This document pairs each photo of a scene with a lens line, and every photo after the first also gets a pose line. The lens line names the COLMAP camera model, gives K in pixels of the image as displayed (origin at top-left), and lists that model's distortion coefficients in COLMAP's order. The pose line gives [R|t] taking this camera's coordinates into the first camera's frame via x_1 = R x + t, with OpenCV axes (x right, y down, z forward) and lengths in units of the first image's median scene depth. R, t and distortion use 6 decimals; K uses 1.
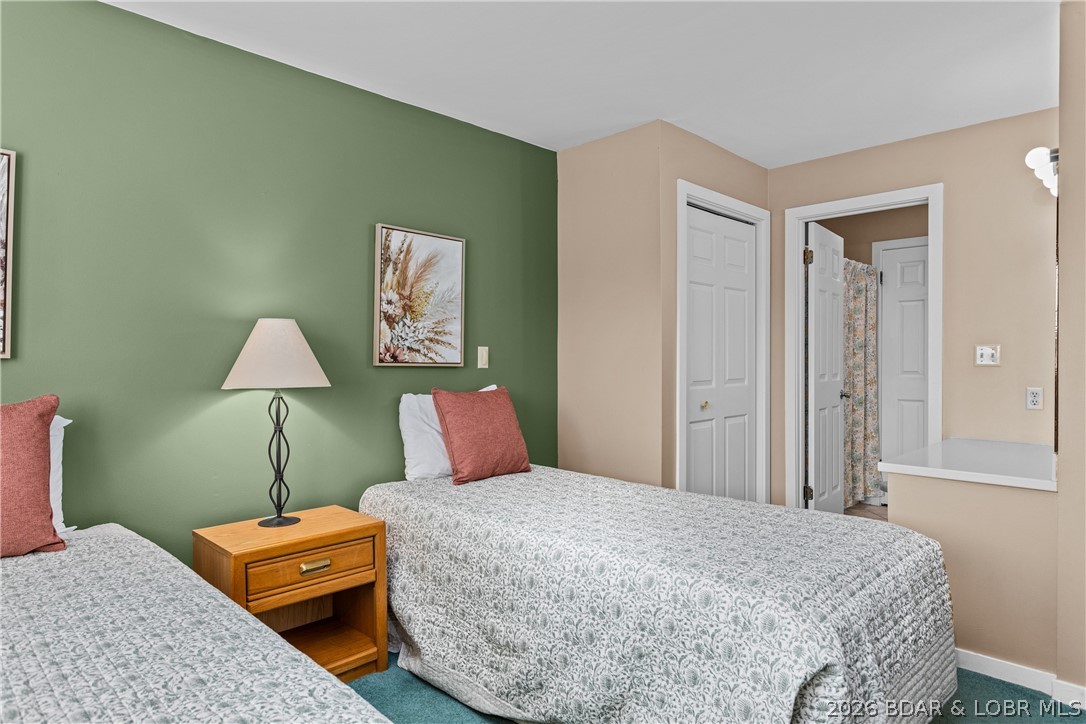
lens RADIAL K [[641.4, 0, 540.6], [0, 641.4, 358.5], [0, 0, 1]] dist [-0.000775, -0.000183]
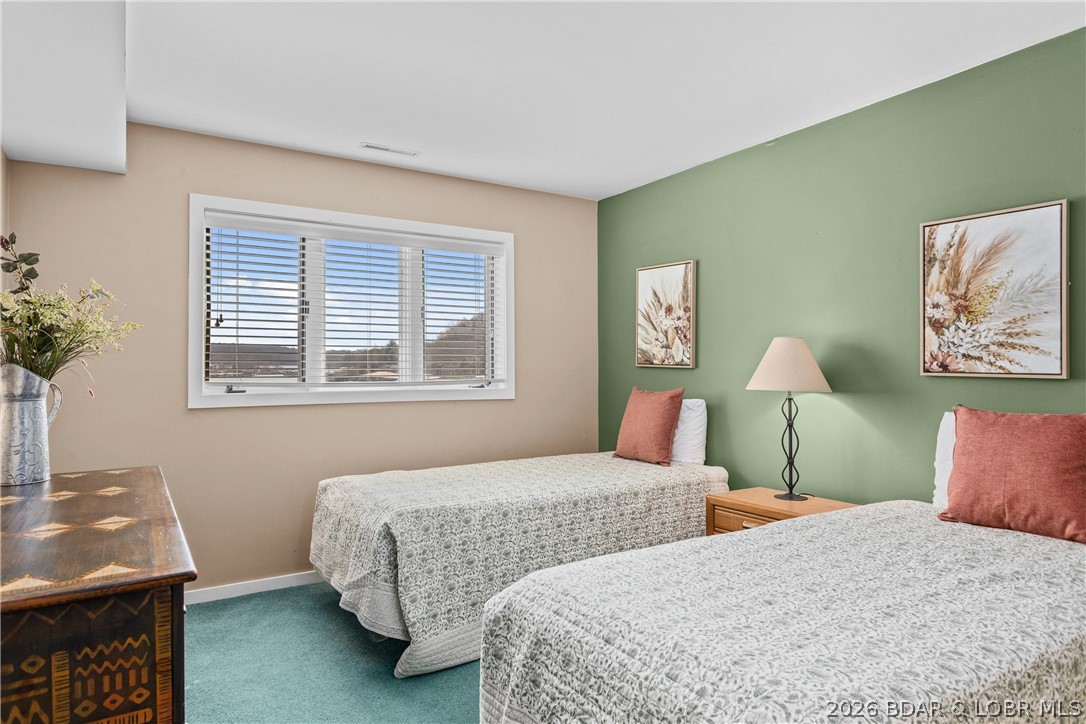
lens RADIAL K [[641.4, 0, 540.6], [0, 641.4, 358.5], [0, 0, 1]] dist [-0.000775, -0.000183]
pose [[-0.198621, -0.003173, -0.980071, 0.753003], [0.015962, 0.999852, -0.006472, -0.015940], [0.979946, -0.016929, -0.198540, 0.620570]]
